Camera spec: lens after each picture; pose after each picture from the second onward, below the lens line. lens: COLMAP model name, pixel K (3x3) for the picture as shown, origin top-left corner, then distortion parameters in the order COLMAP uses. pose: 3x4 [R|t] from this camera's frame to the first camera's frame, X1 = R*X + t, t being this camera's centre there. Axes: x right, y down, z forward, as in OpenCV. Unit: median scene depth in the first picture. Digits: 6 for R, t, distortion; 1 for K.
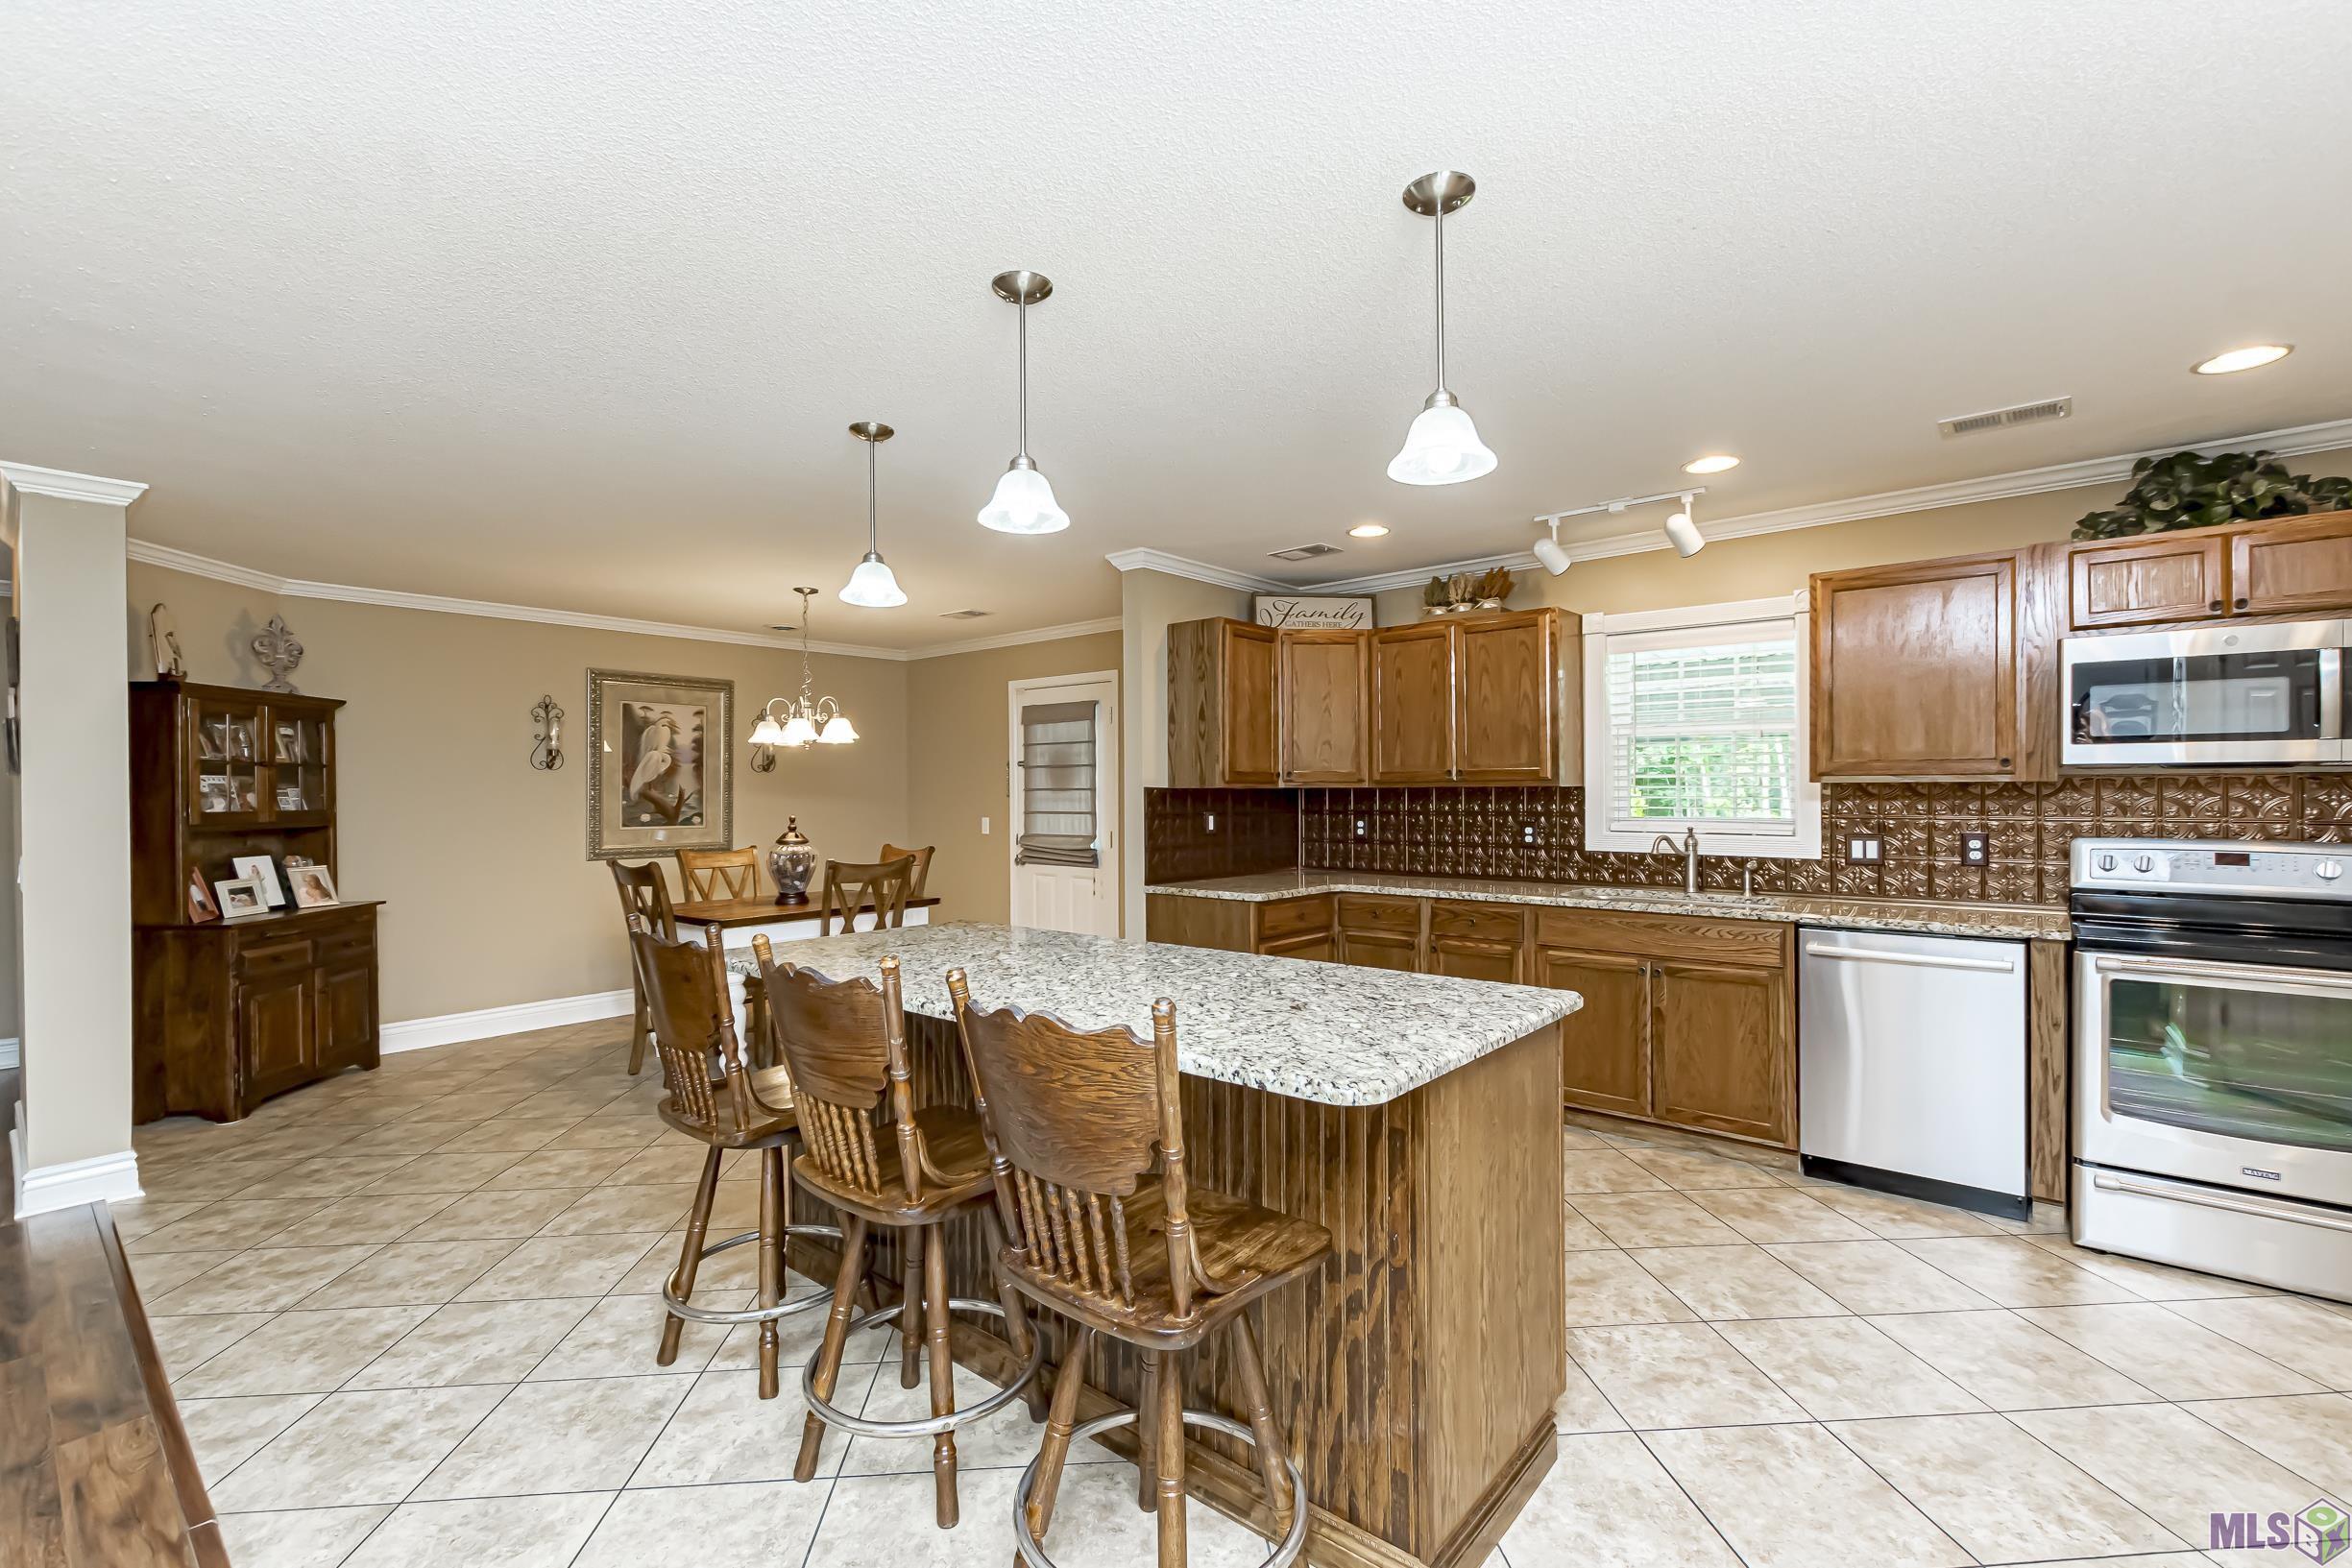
lens RADIAL K [[1037.6, 0, 1145.4], [0, 1037.6, 827.9], [0, 0, 1]] dist [-0.000768, -0.000546]
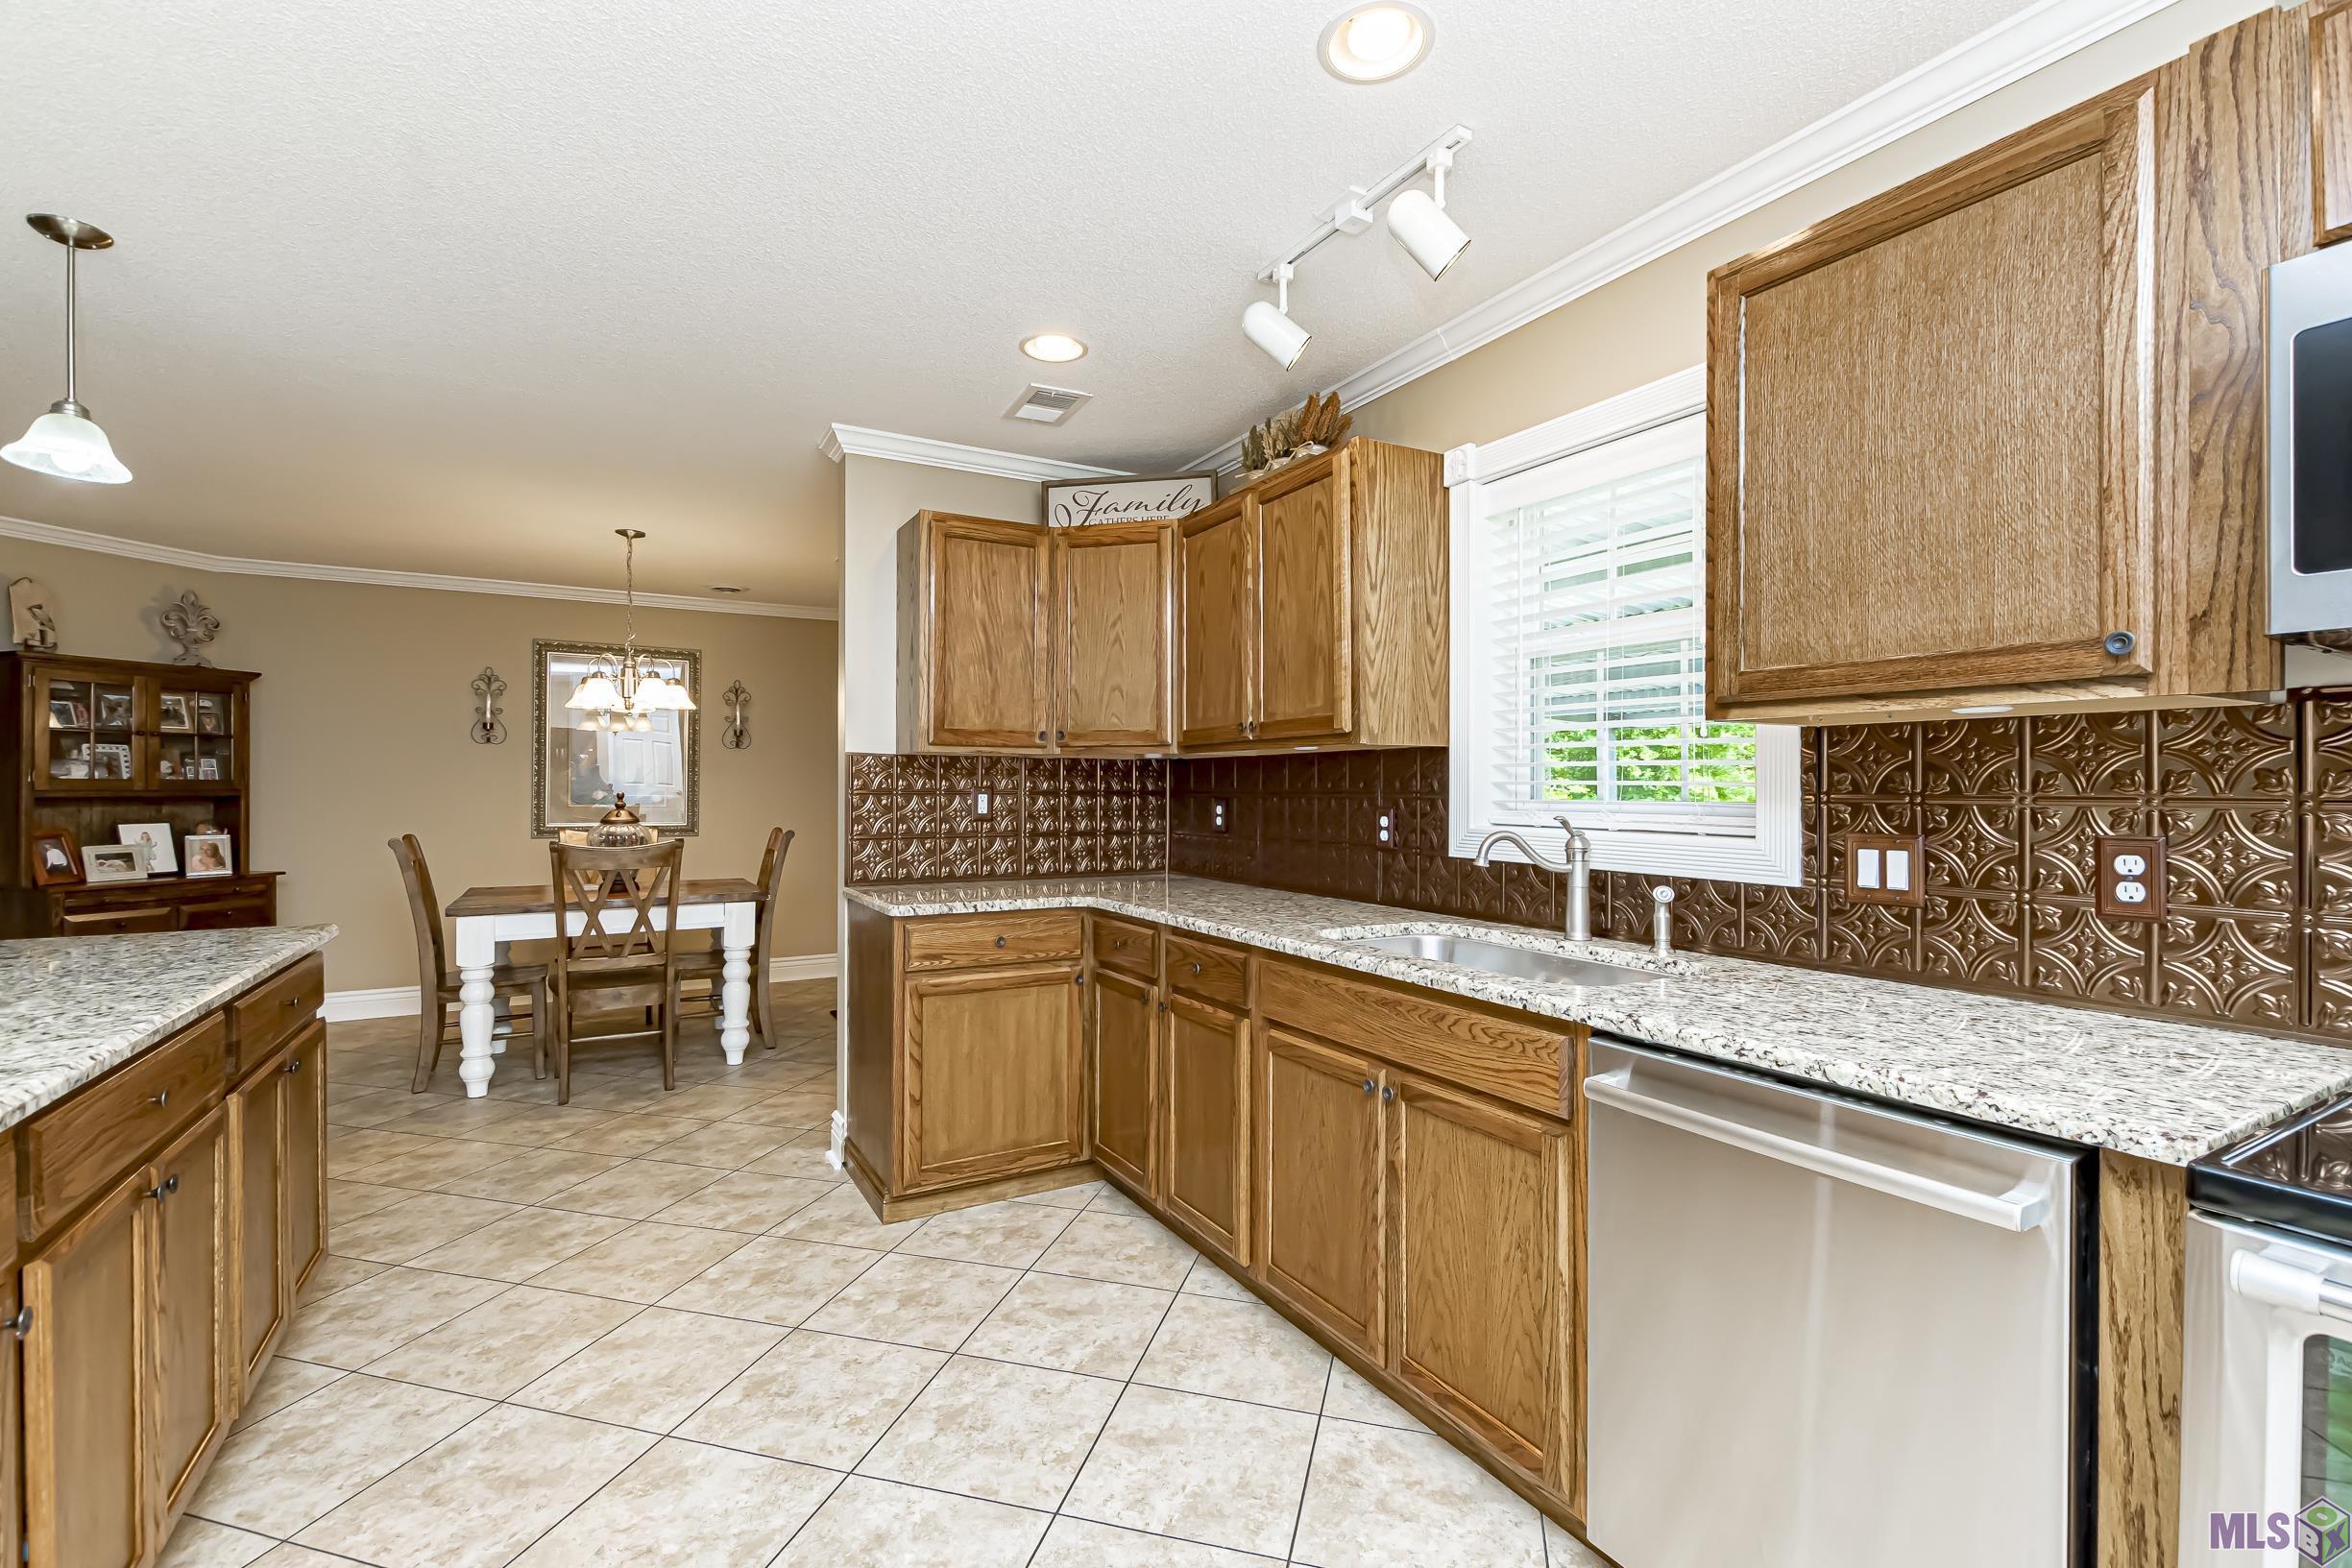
lens RADIAL K [[1037.6, 0, 1178.9], [0, 1037.6, 804.9], [0, 0, 1]] dist [-0.000768, -0.000546]
pose [[0.939840, 0.013615, -0.341345, 0.472222], [-0.020793, 0.999633, -0.017379, 0.006023], [0.340983, 0.023431, 0.939778, 0.395015]]
